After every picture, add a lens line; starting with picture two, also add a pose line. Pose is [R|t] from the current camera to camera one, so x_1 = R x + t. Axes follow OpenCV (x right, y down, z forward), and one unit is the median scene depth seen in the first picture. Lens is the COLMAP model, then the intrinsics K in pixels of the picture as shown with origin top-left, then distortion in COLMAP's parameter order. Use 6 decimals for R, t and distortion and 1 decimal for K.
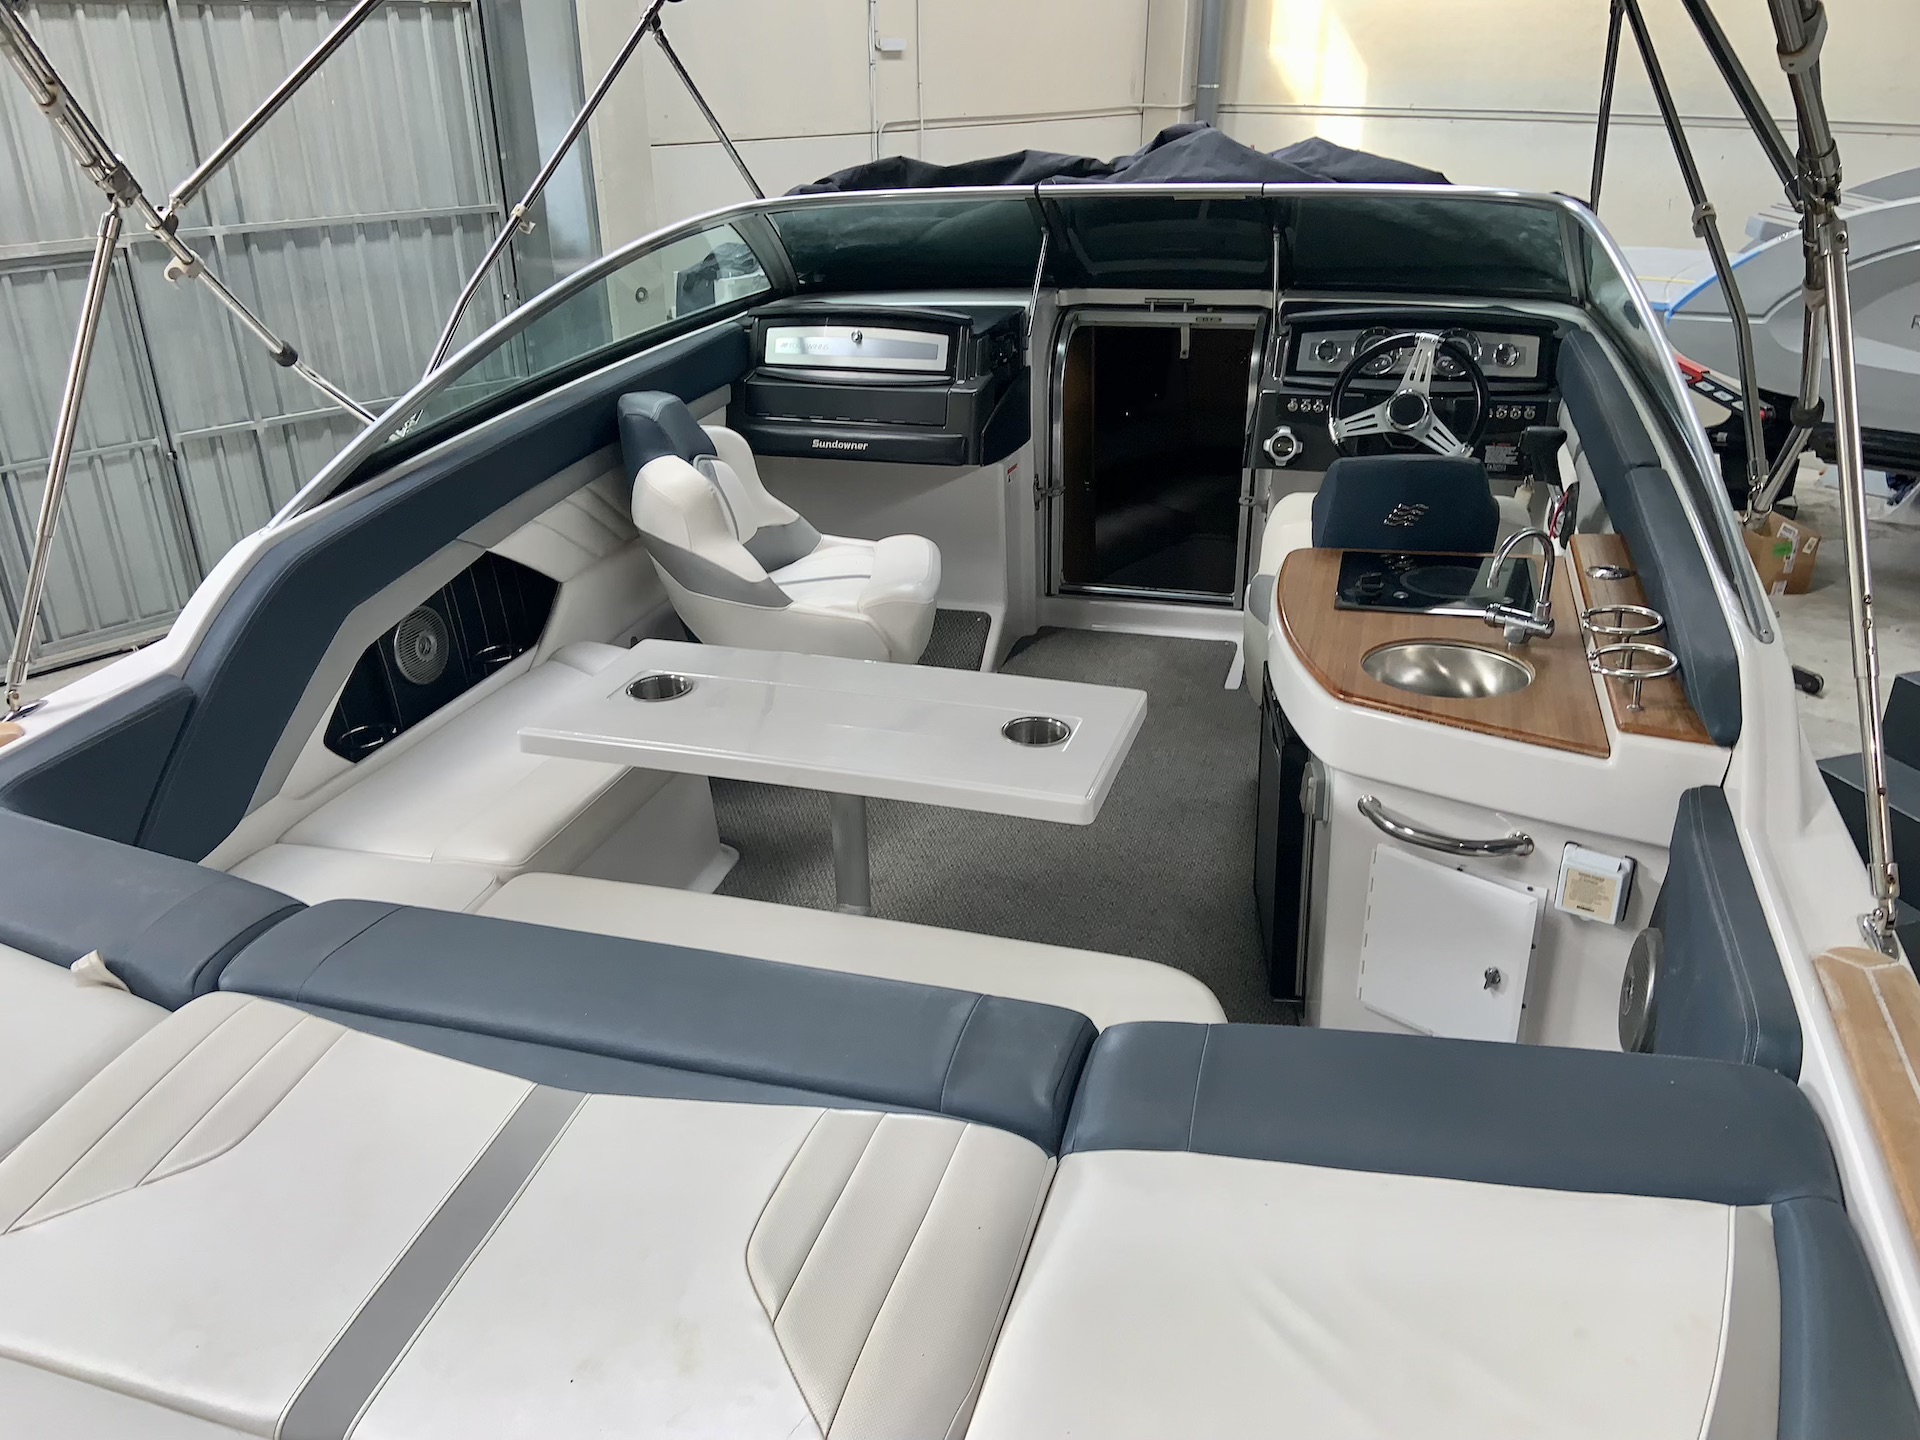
lens RADIAL K [[1458.8, 0, 948.9], [0, 1458.8, 738.5], [0, 0, 1]] dist [0.115333, -0.141436]
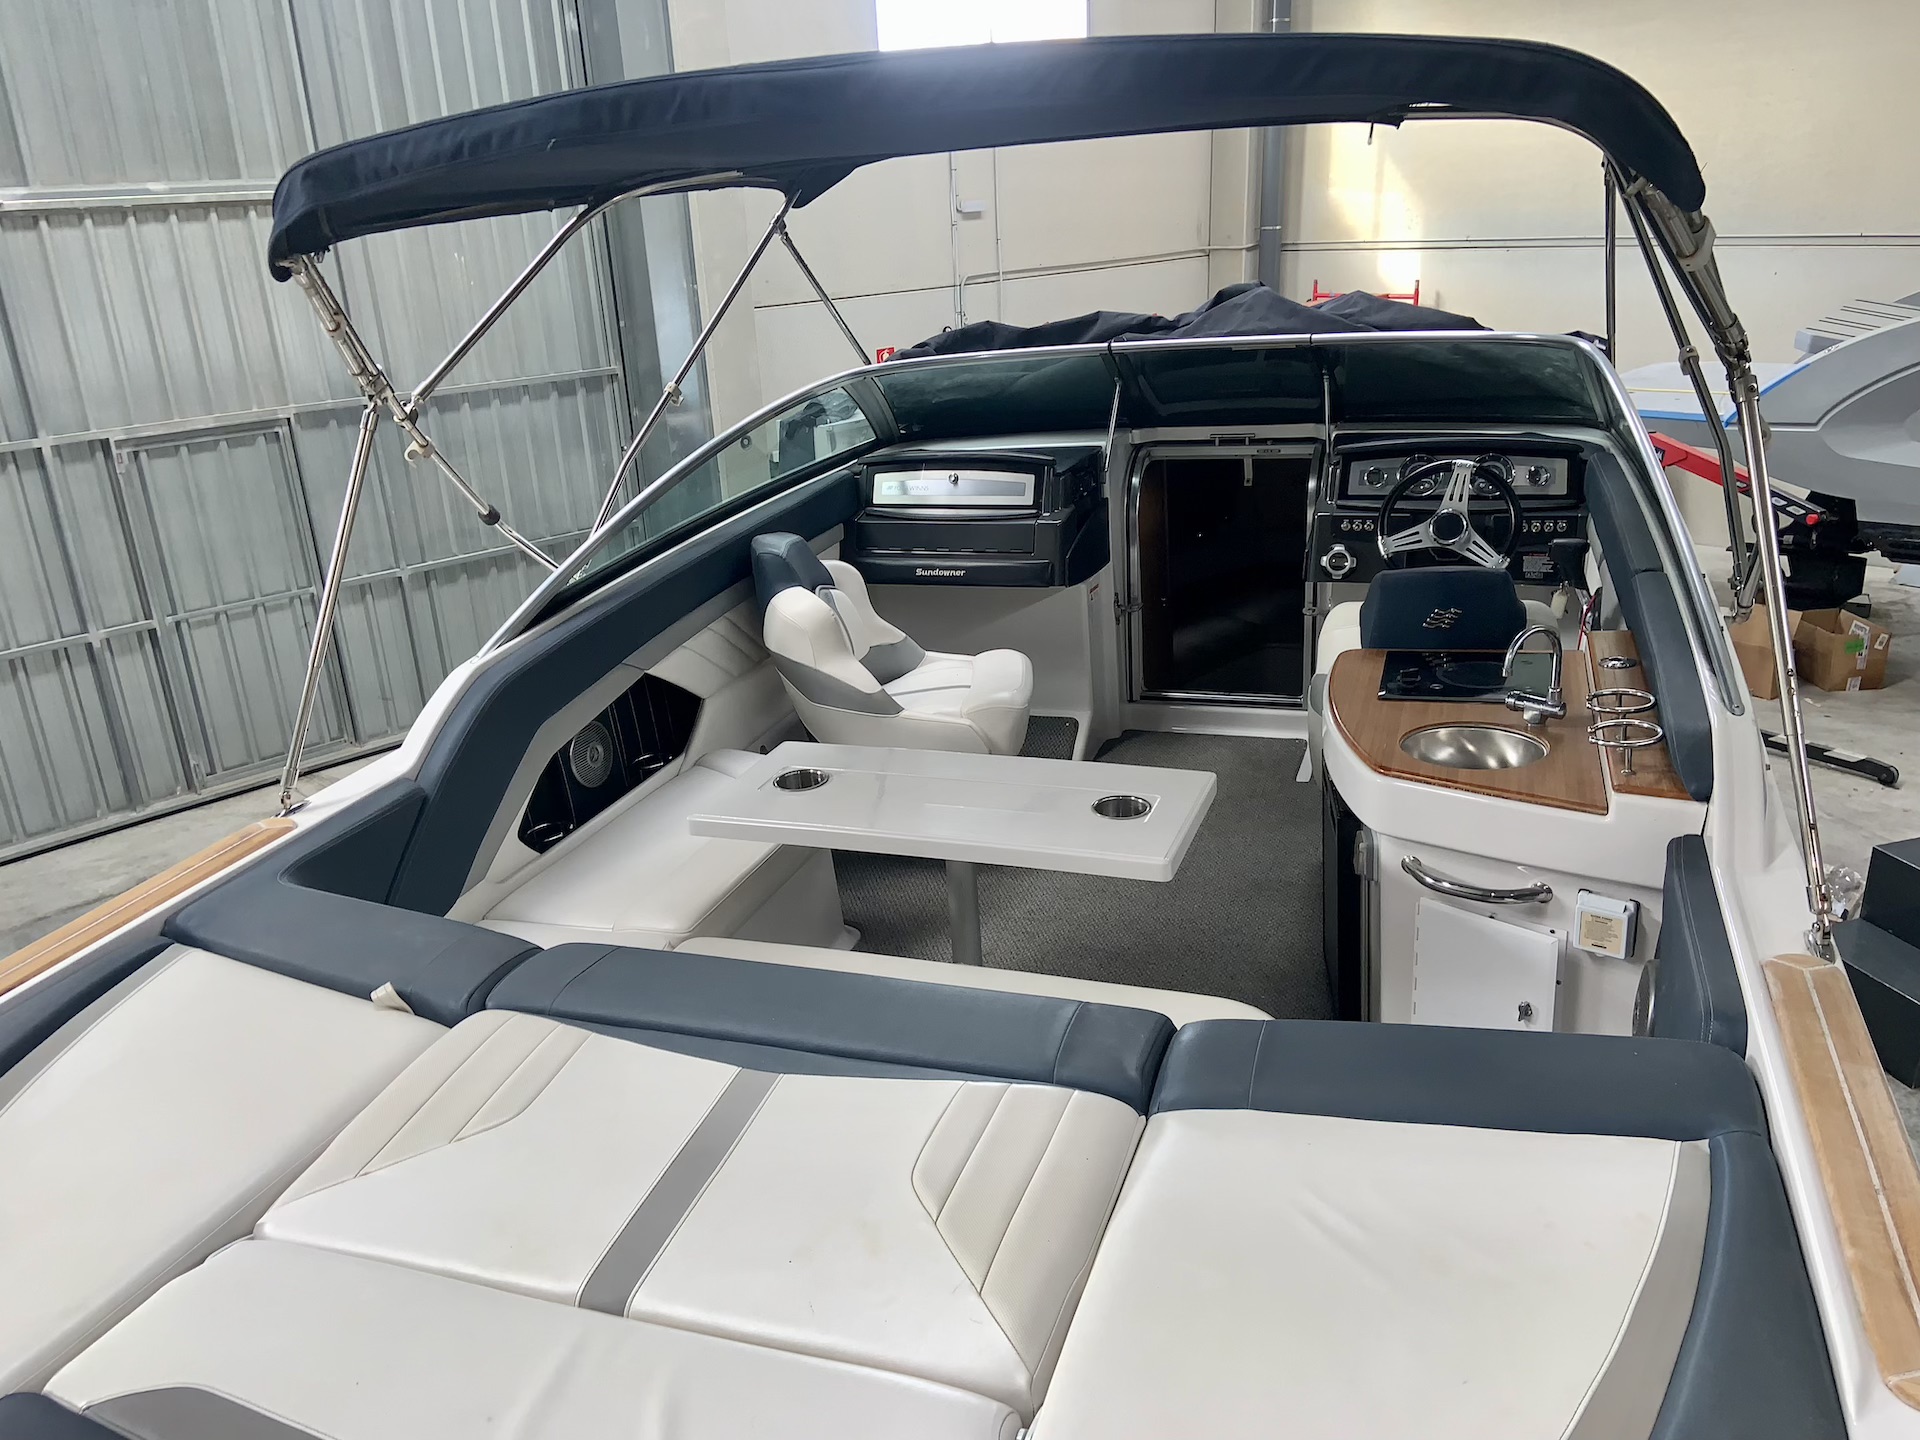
lens RADIAL K [[1458.8, 0, 953.8], [0, 1458.8, 734.6], [0, 0, 1]] dist [0.115333, -0.141436]
pose [[0.998197, -0.024146, -0.054950, -0.007251], [0.019394, 0.996157, -0.085414, 0.028089], [0.056801, 0.084194, 0.994829, -0.149571]]
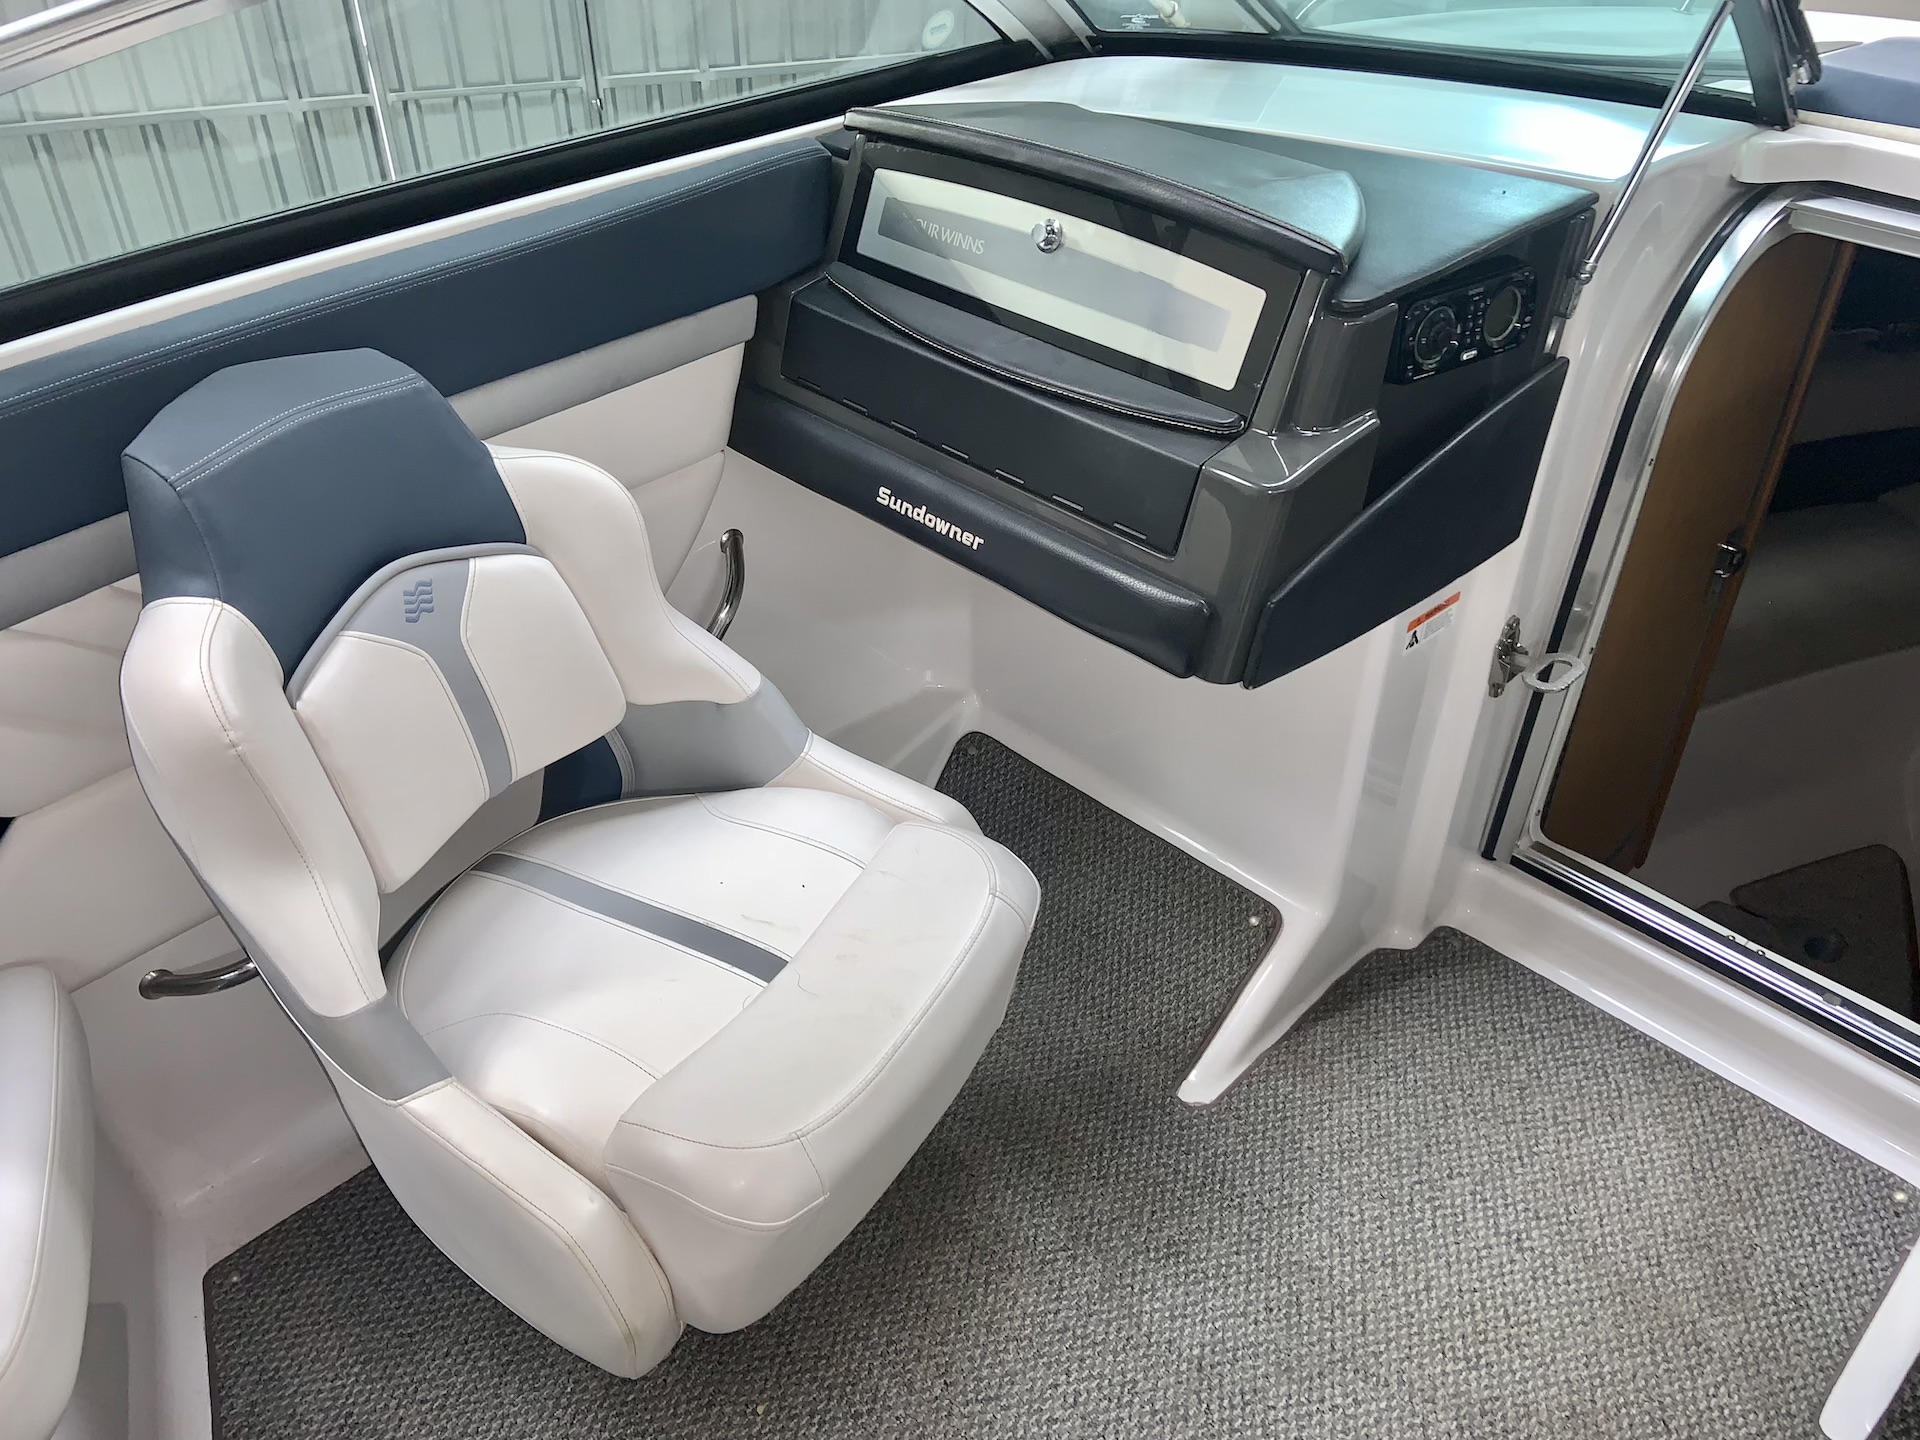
lens RADIAL K [[1458.8, 0, 943.7], [0, 1458.8, 712.6], [0, 0, 1]] dist [0.115333, -0.141436]
pose [[0.879664, 0.297405, -0.371135, 0.125483], [-0.213004, 0.944083, 0.251667, -0.350127], [0.425230, -0.142329, 0.893824, 0.900666]]
